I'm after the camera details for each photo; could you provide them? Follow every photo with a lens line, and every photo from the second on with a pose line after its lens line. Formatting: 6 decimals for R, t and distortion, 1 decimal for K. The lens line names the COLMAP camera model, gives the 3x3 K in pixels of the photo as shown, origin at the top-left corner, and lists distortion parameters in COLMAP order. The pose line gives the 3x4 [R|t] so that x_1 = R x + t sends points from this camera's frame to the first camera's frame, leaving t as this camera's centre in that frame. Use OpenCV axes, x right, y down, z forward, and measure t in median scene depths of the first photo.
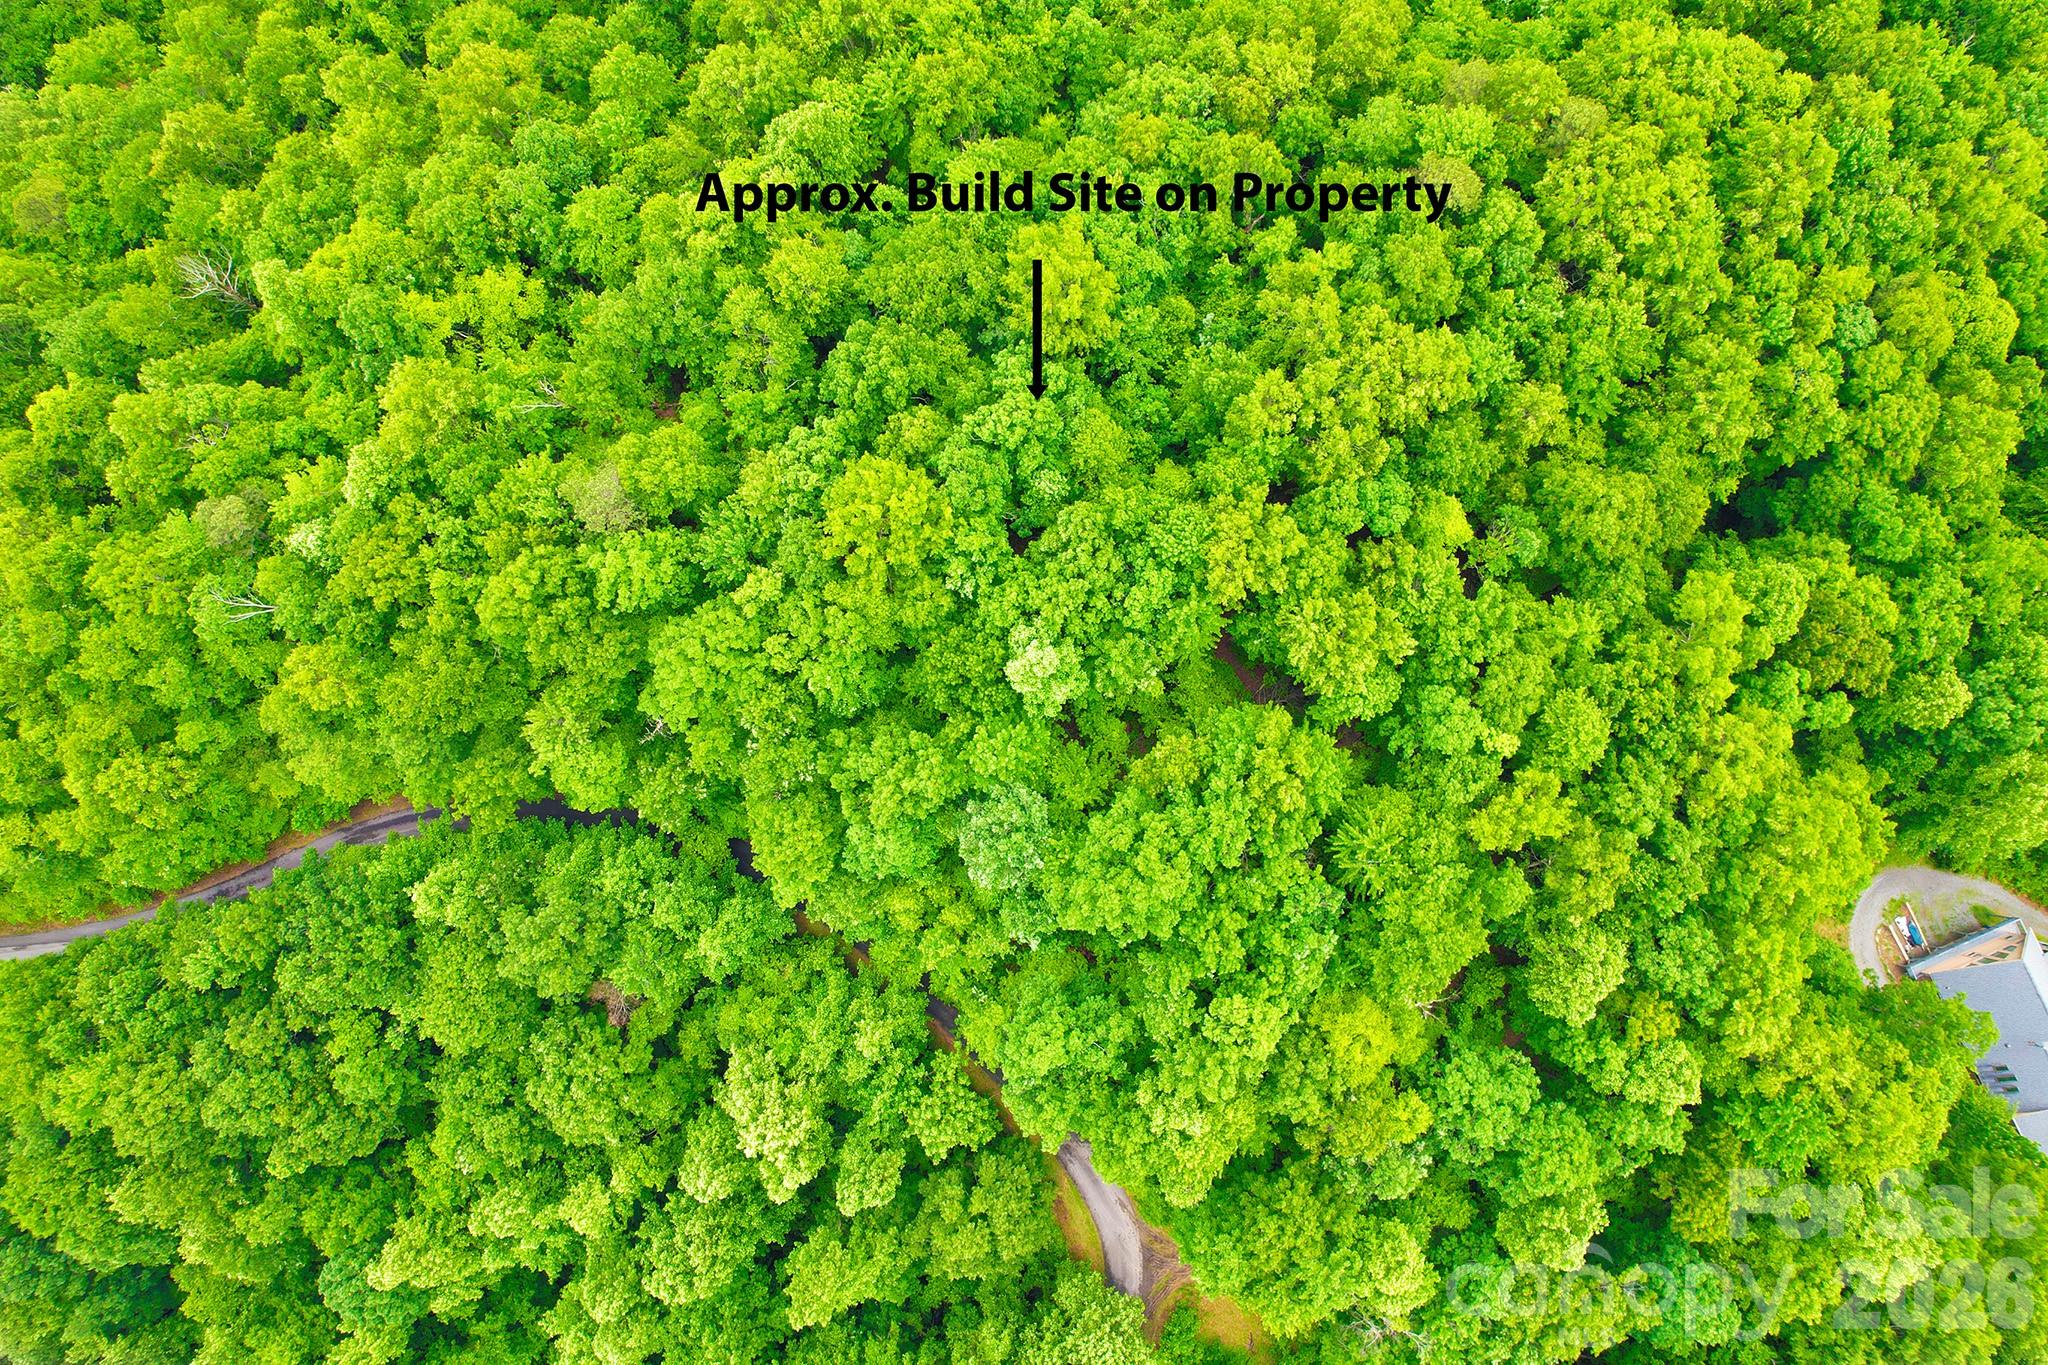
lens RADIAL K [[1331.8, 0, 1034.1], [0, 1331.8, 704.2], [0, 0, 1]] dist [-0.096528, 0.081942]
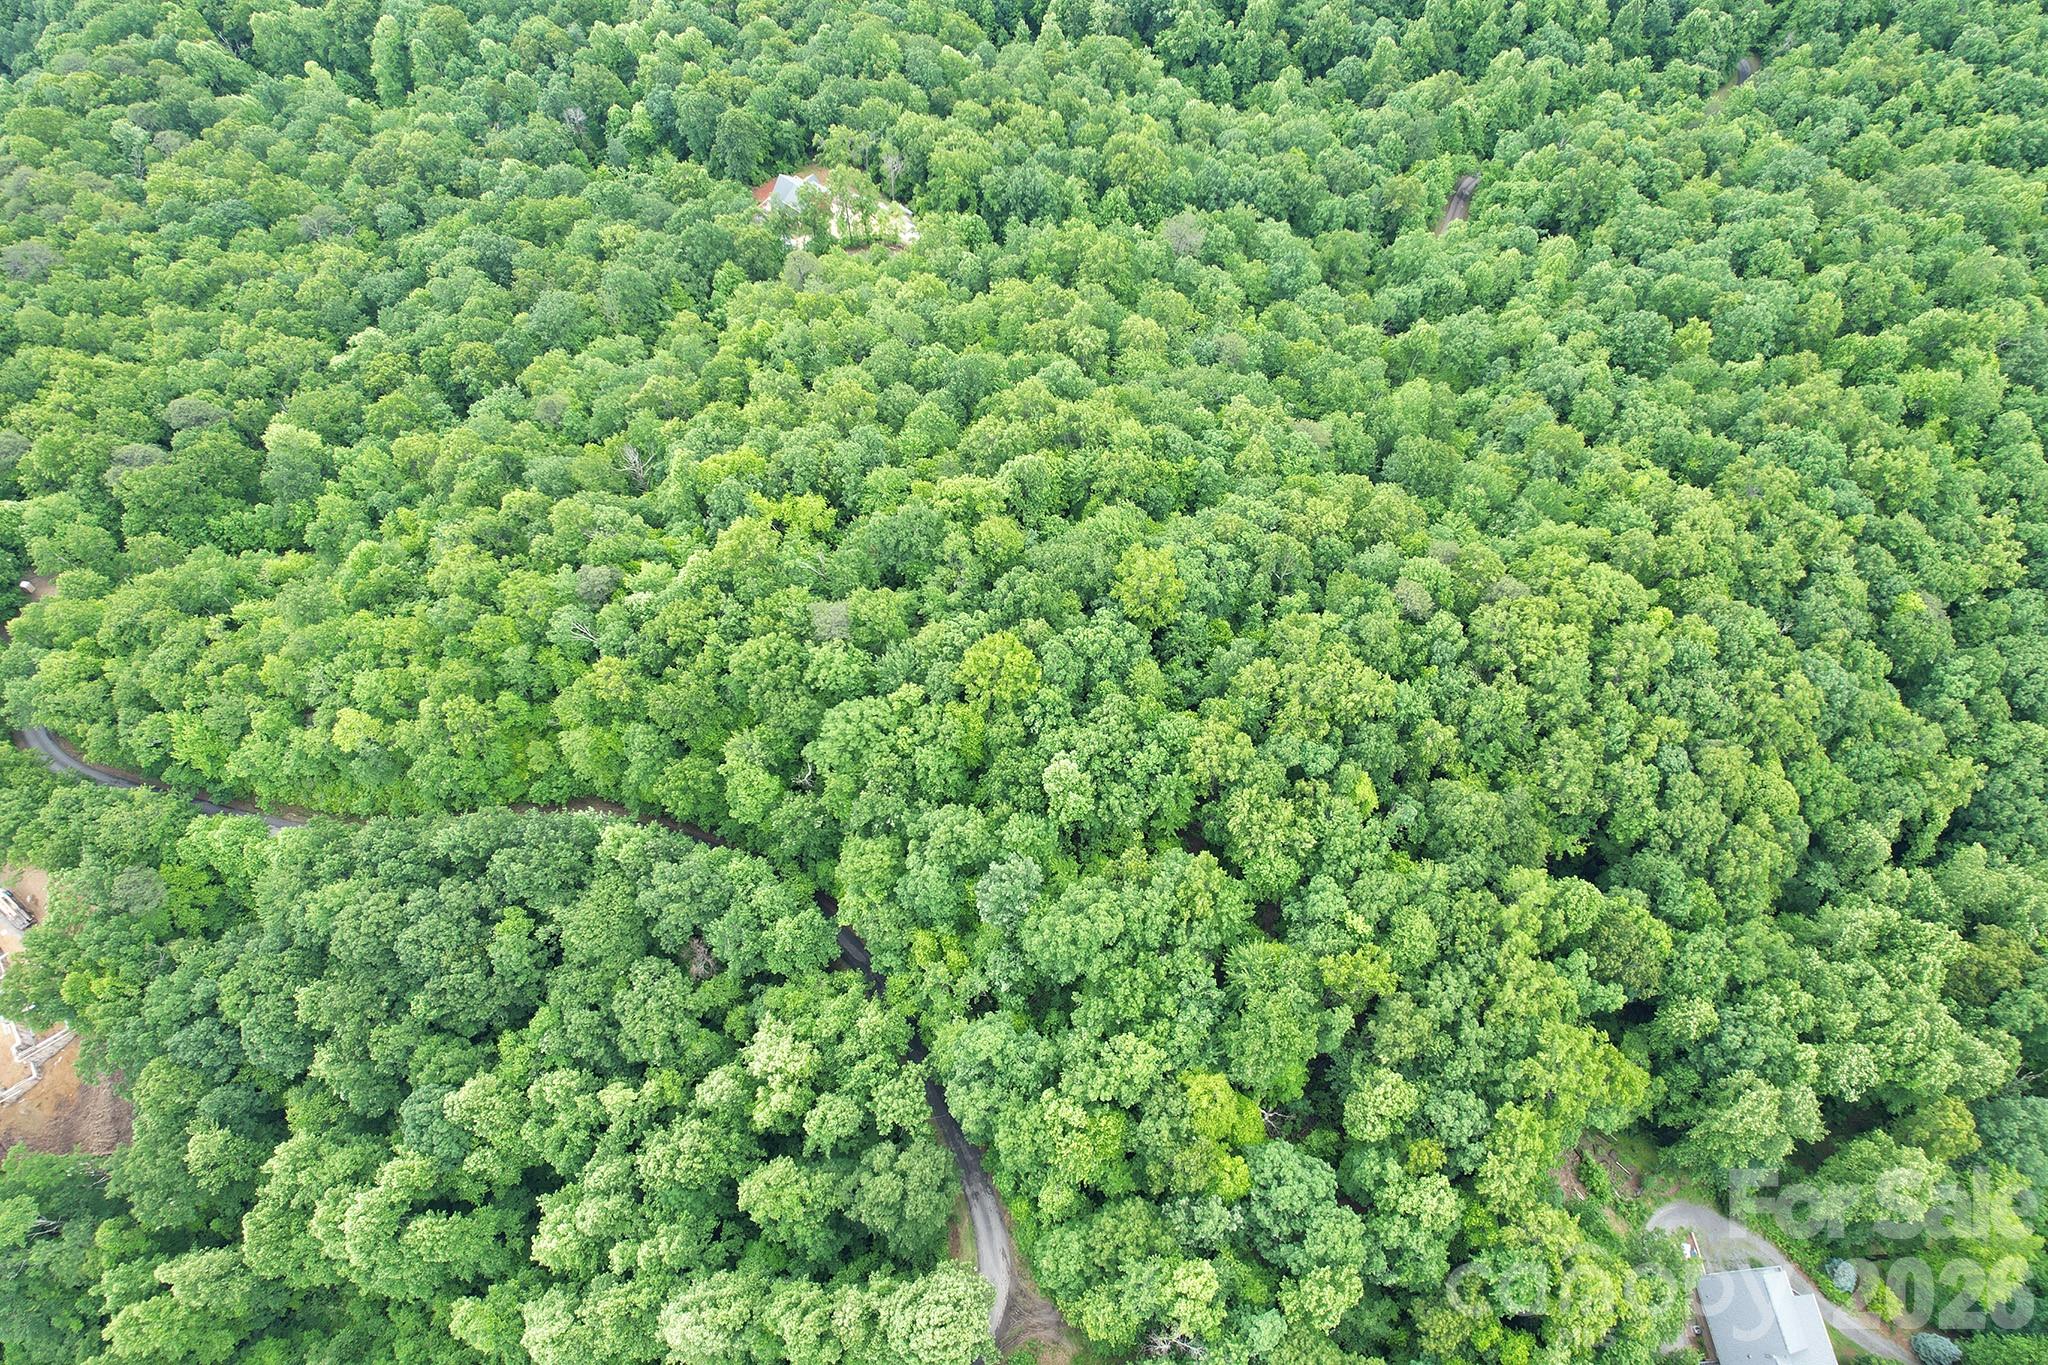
lens RADIAL K [[1331.8, 0, 1034.1], [0, 1331.8, 704.2], [0, 0, 1]] dist [-0.096528, 0.081942]
pose [[0.953060, 0.270253, -0.136528, 0.143148], [-0.302179, 0.877405, -0.372622, 0.439509], [0.019088, 0.396387, 0.917885, -0.400909]]
